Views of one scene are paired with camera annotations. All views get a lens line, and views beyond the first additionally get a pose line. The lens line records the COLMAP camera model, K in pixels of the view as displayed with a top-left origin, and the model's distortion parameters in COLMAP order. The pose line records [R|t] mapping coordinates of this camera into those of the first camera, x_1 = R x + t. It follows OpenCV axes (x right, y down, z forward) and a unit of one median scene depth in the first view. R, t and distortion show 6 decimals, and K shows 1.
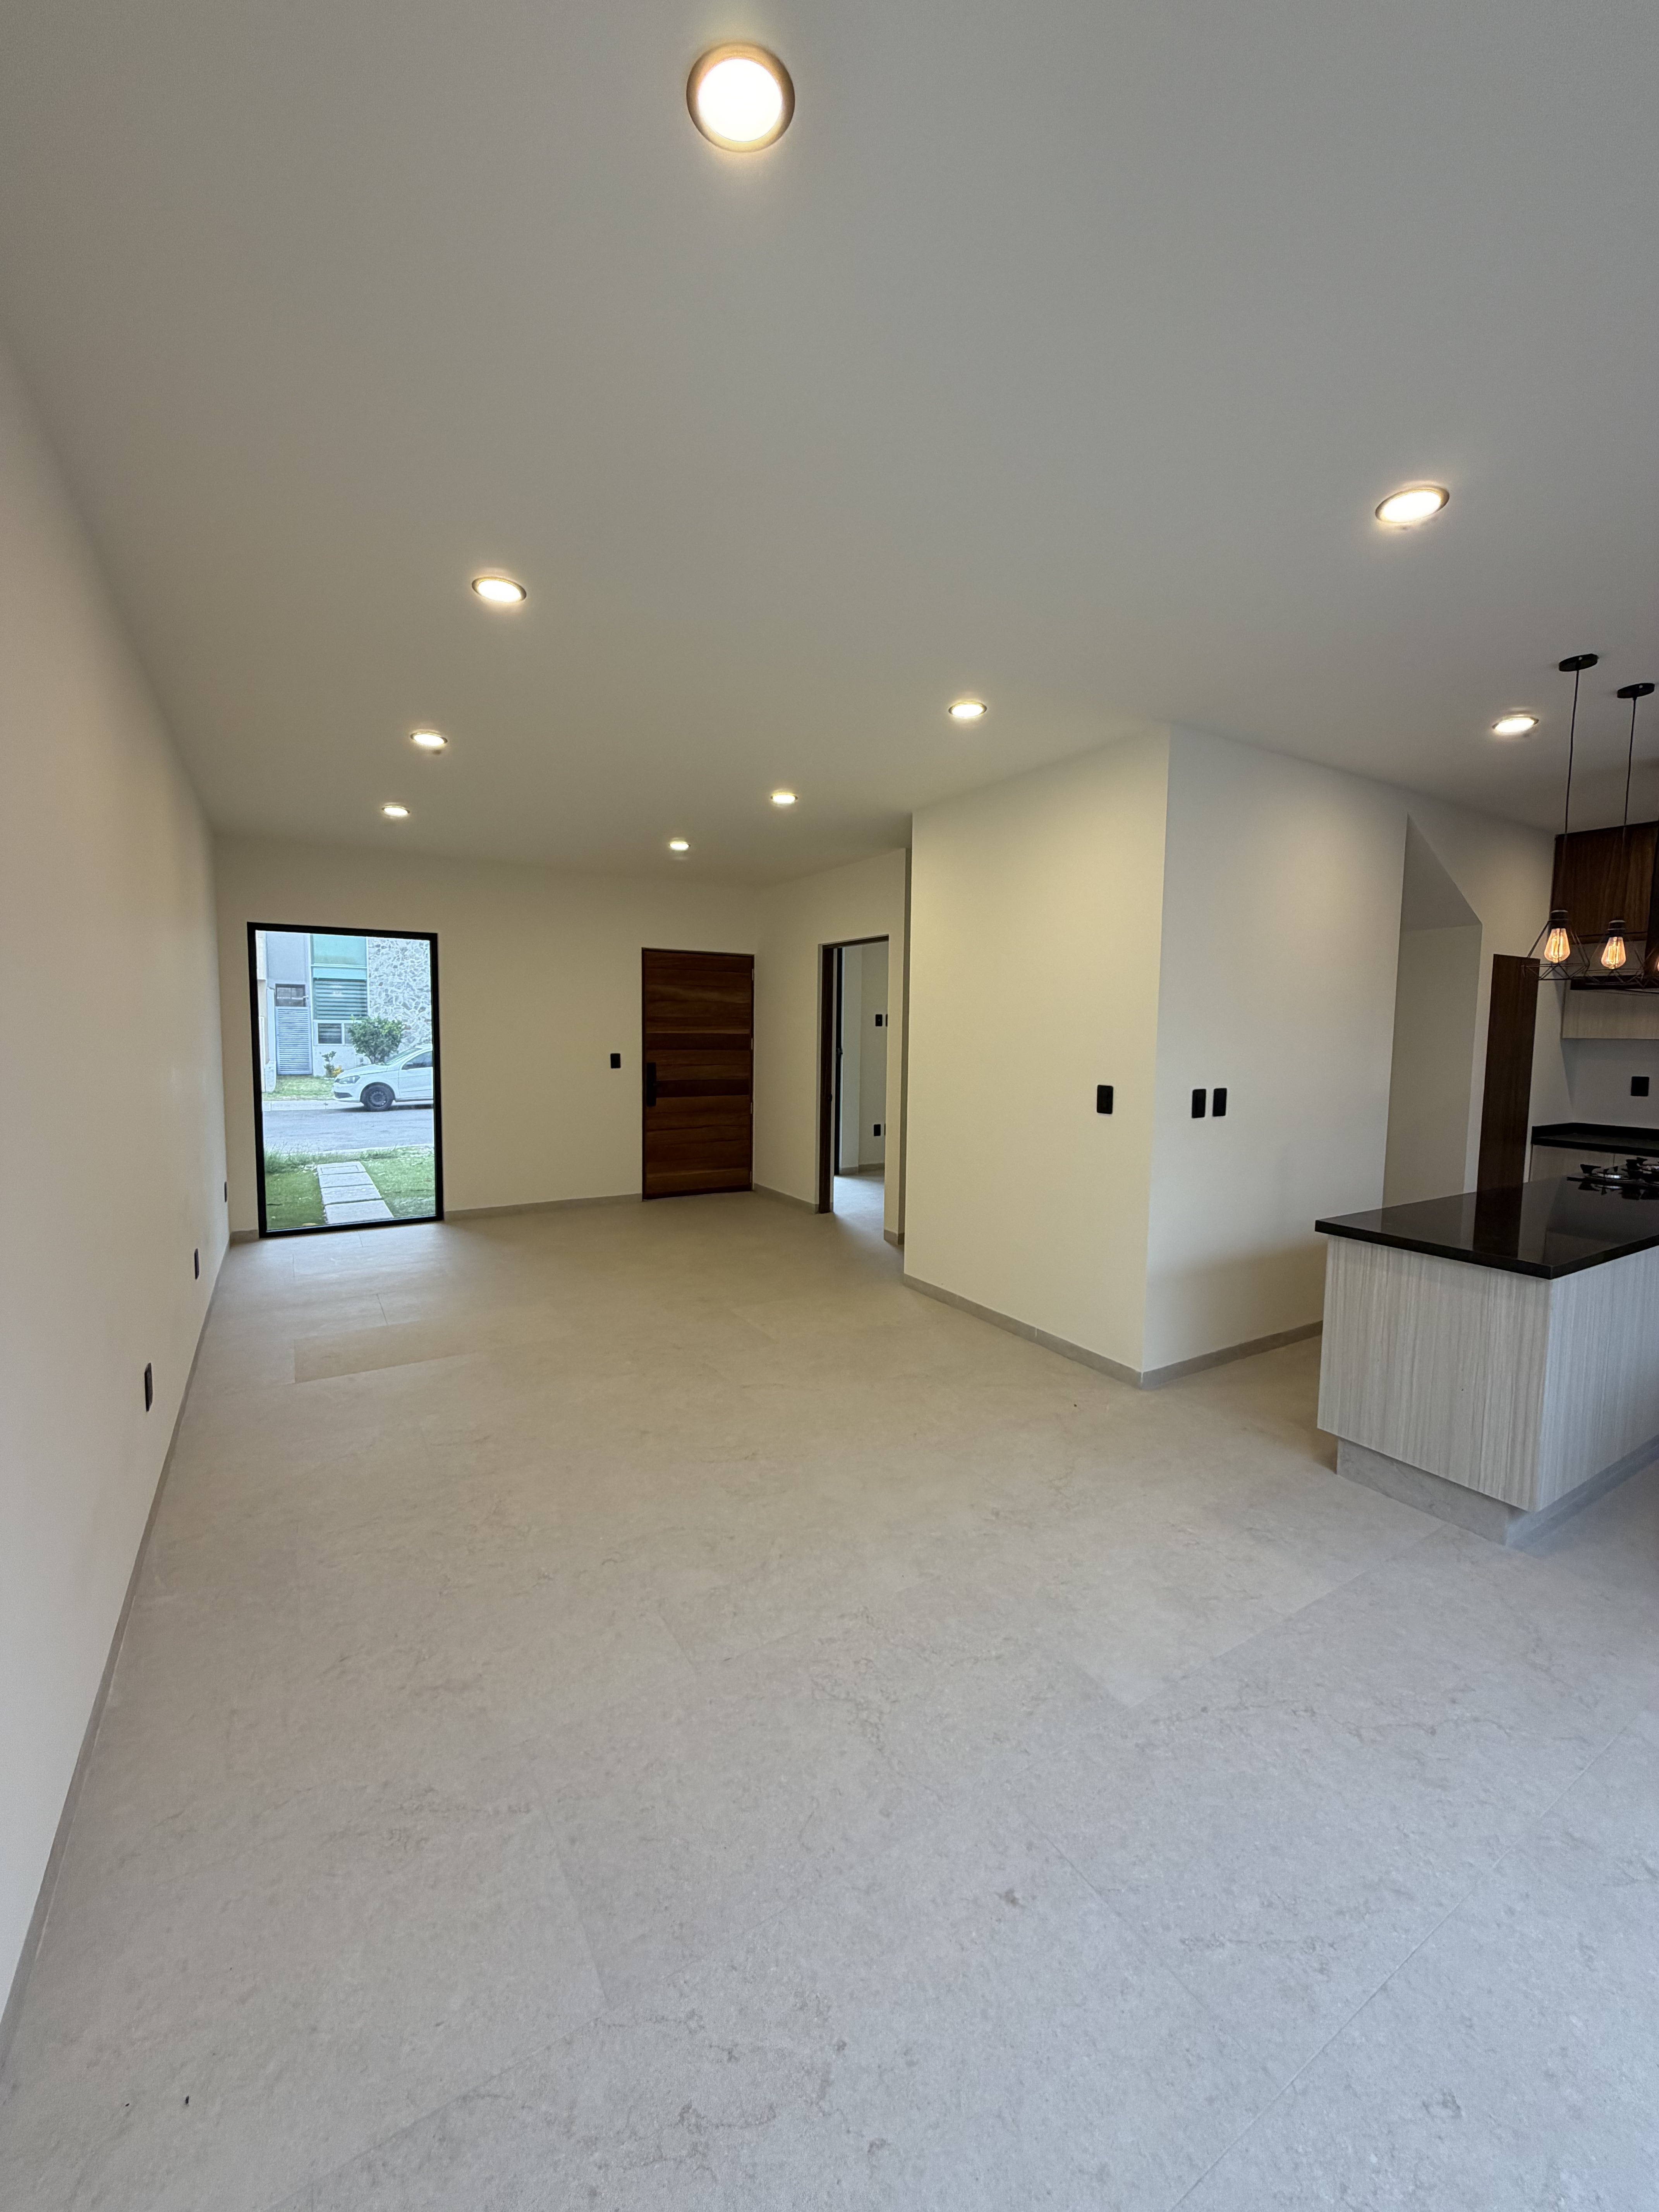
lens RADIAL K [[882.5, 0, 828.0], [0, 882.5, 1097.3], [0, 0, 1]] dist [-0.000232, 0.000522]
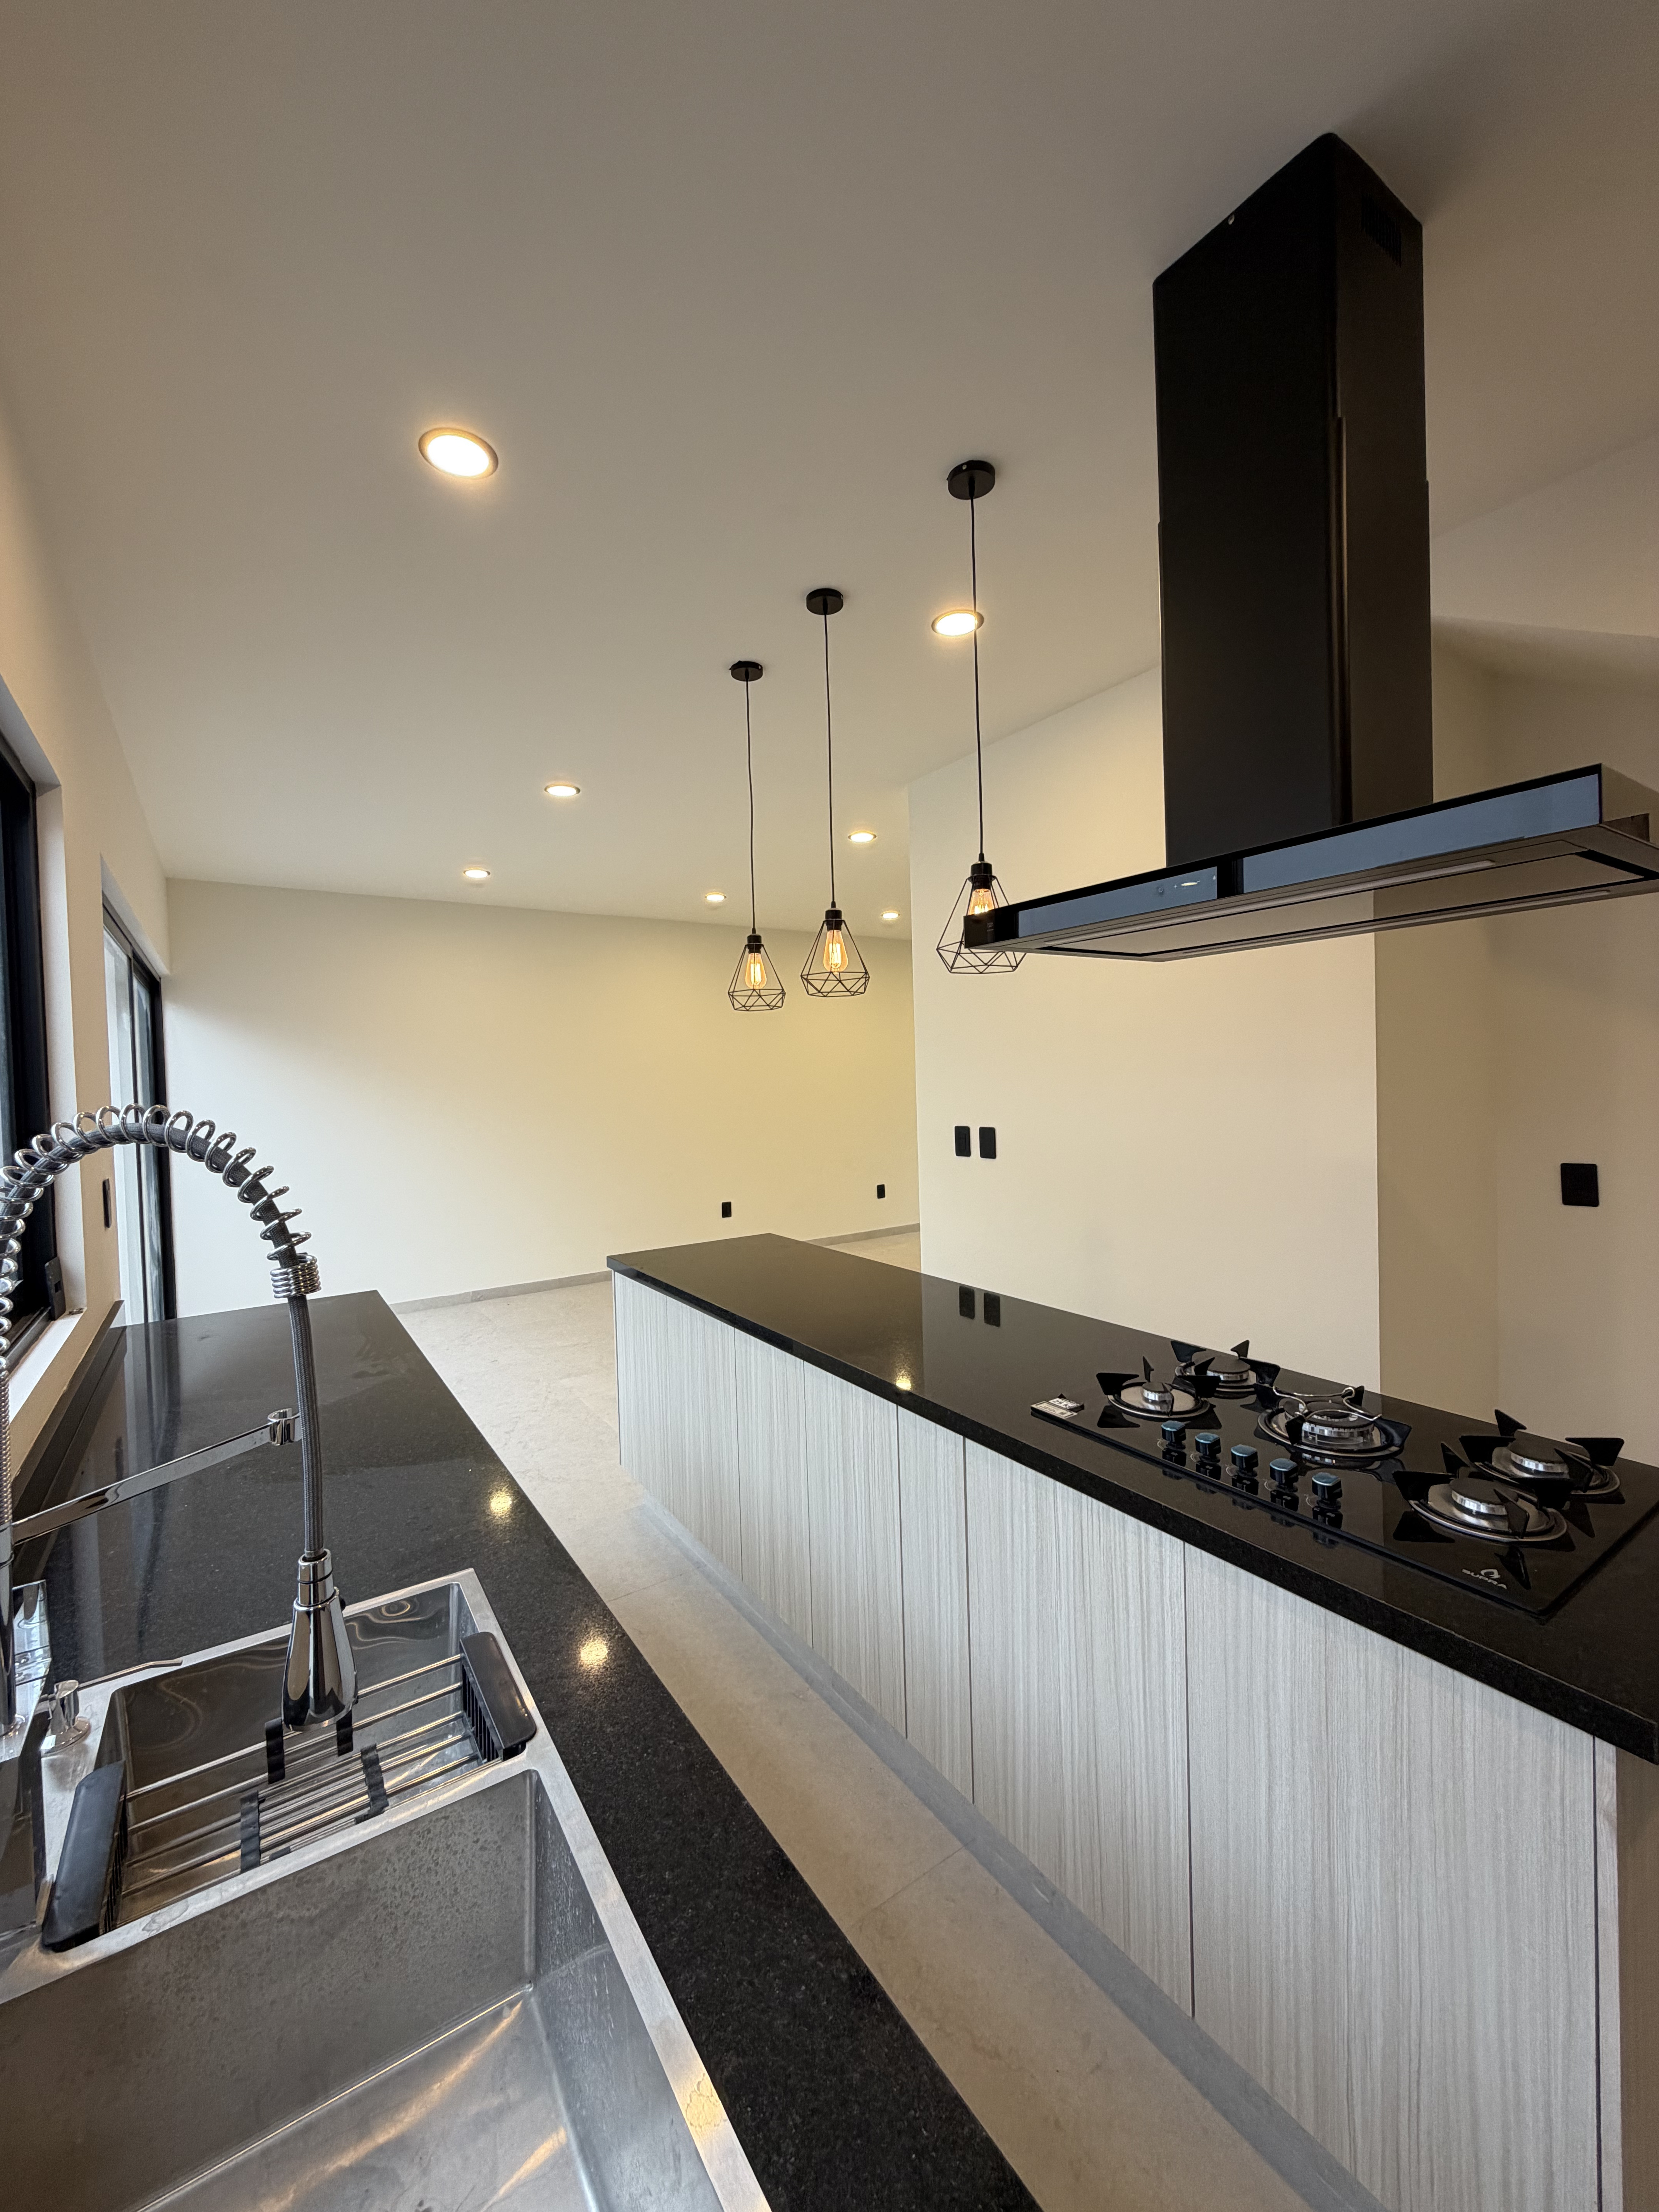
lens RADIAL K [[882.5, 0, 828.0], [0, 882.5, 1097.3], [0, 0, 1]] dist [-0.000232, 0.000522]
pose [[0.047473, 0.008174, -0.998839, 0.984874], [-0.050102, 0.998727, 0.005792, -0.027795], [0.997615, 0.049769, 0.047822, 0.586046]]
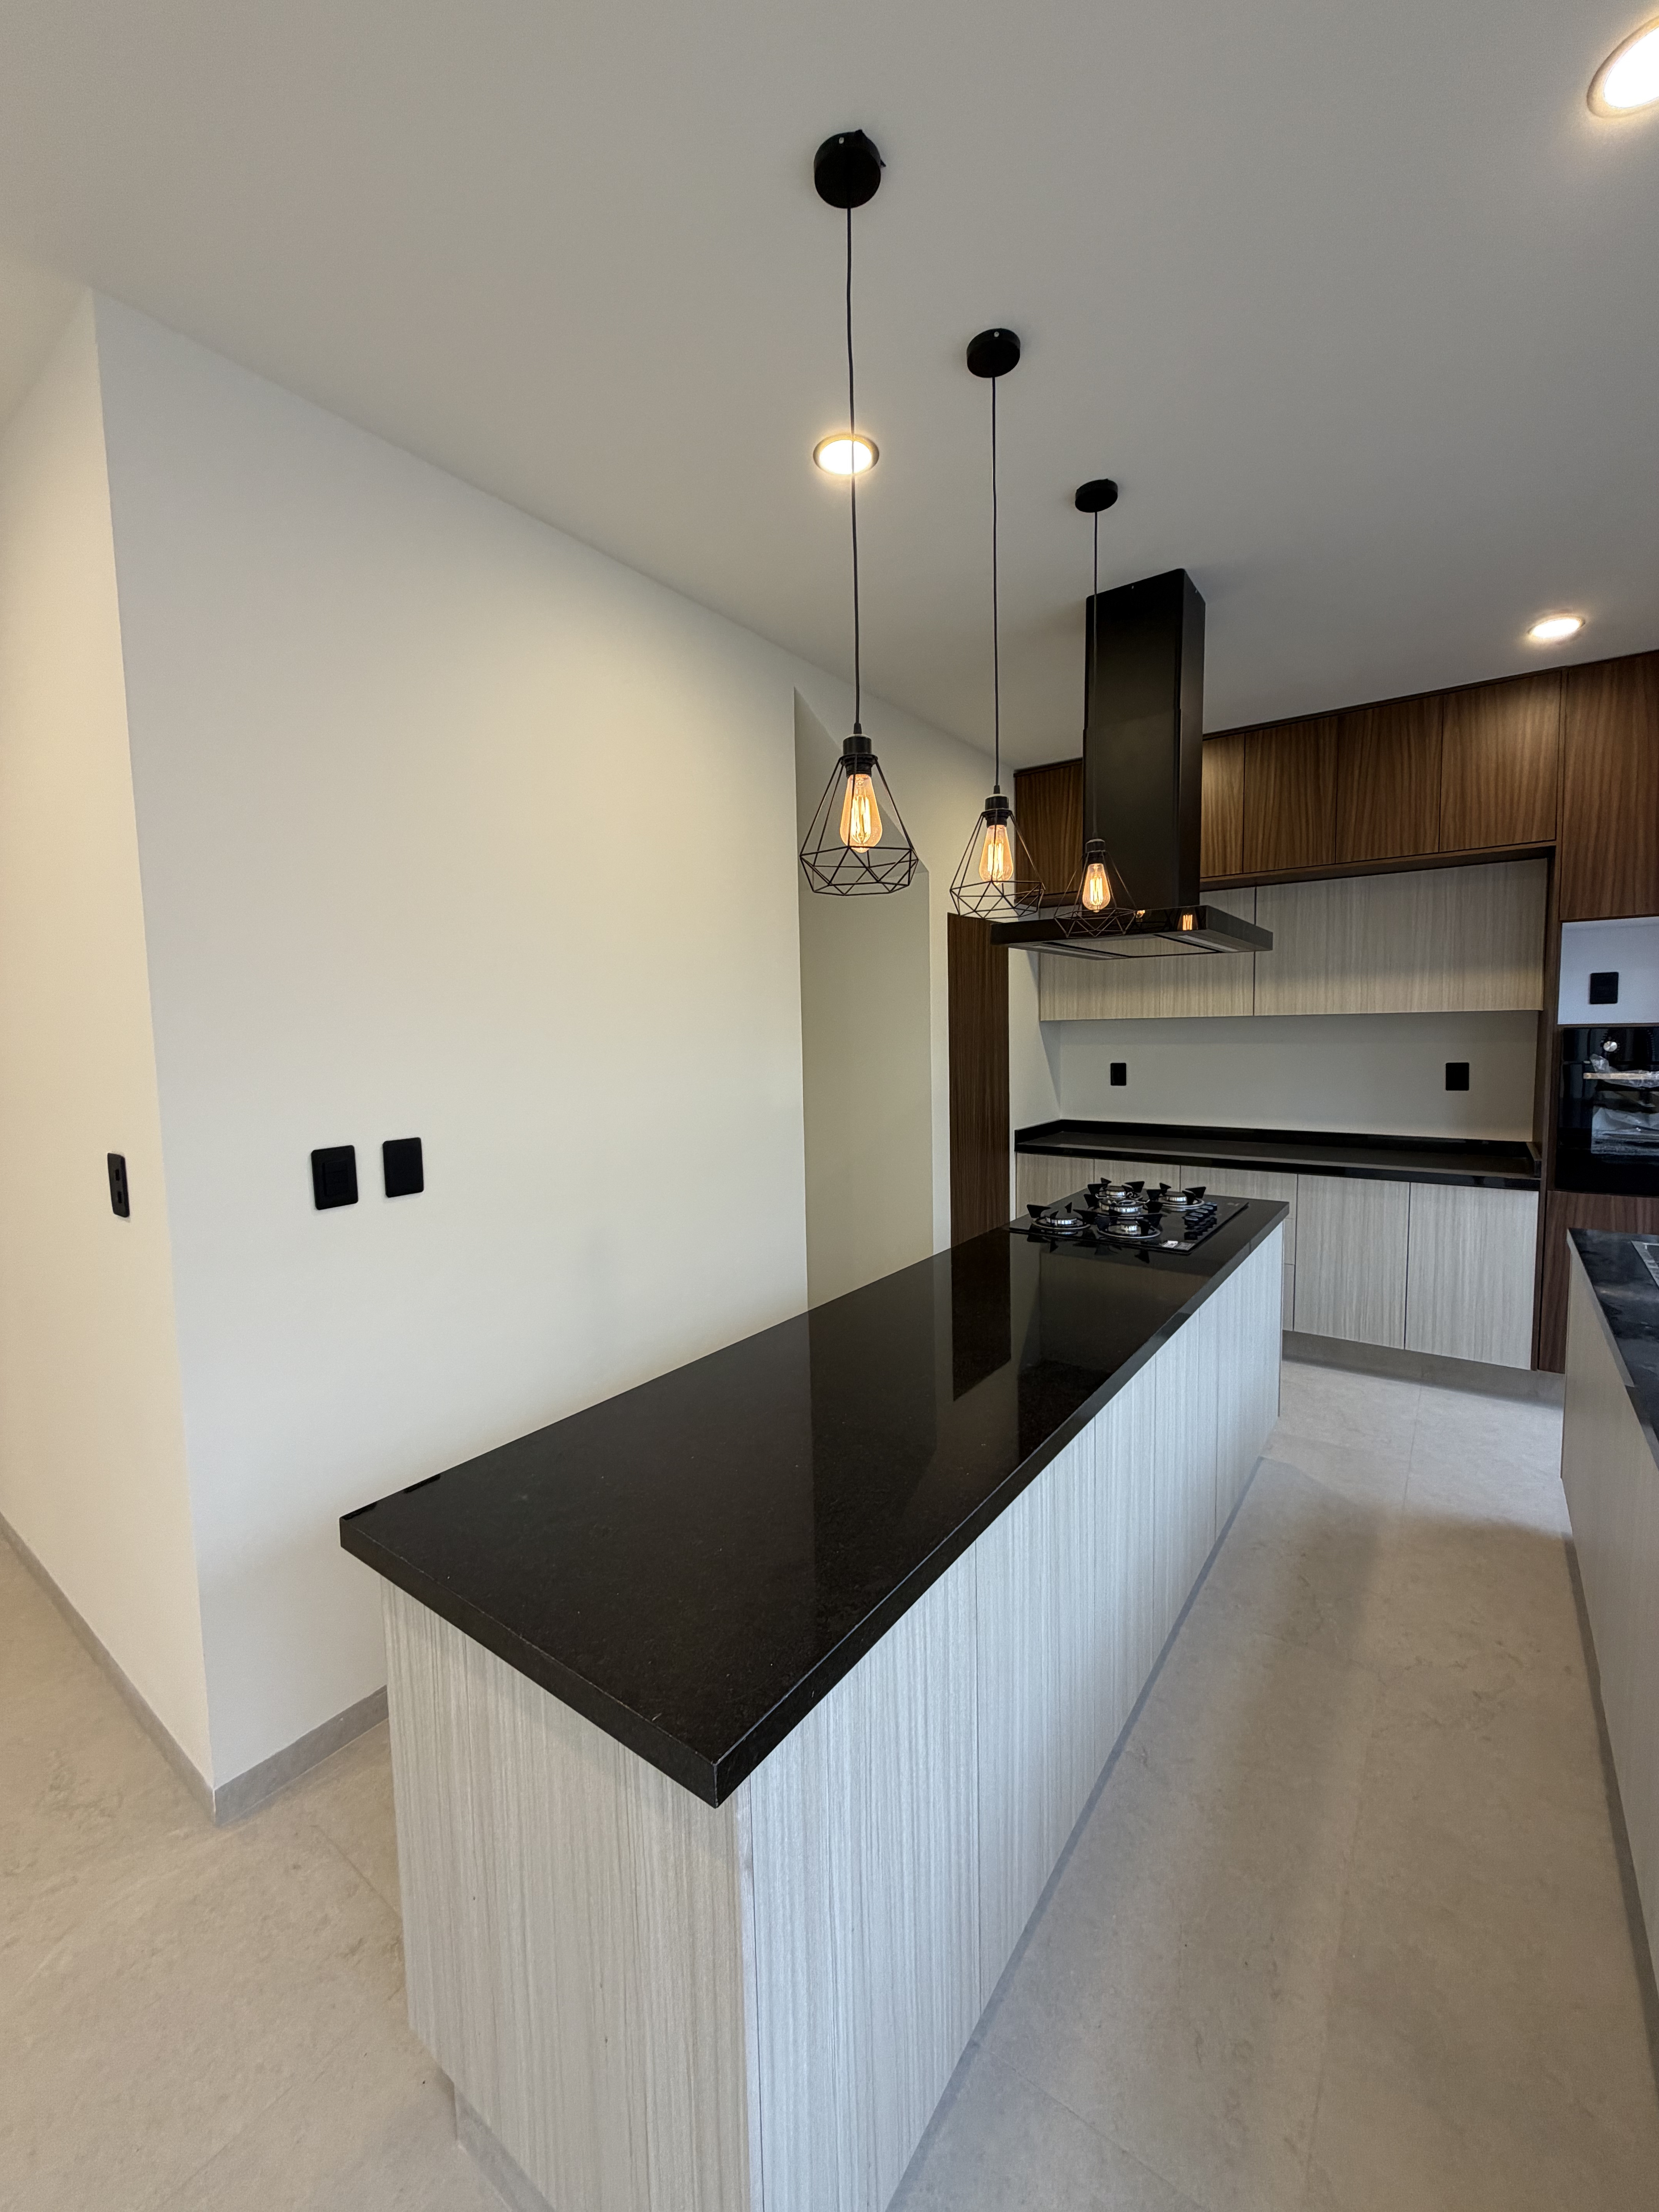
lens RADIAL K [[882.5, 0, 828.0], [0, 882.5, 1097.3], [0, 0, 1]] dist [-0.000232, 0.000522]
pose [[0.924958, -0.061133, 0.375121, 0.355921], [0.061352, 0.998051, 0.011371, -0.018390], [-0.375085, 0.012497, 0.926906, 0.329531]]
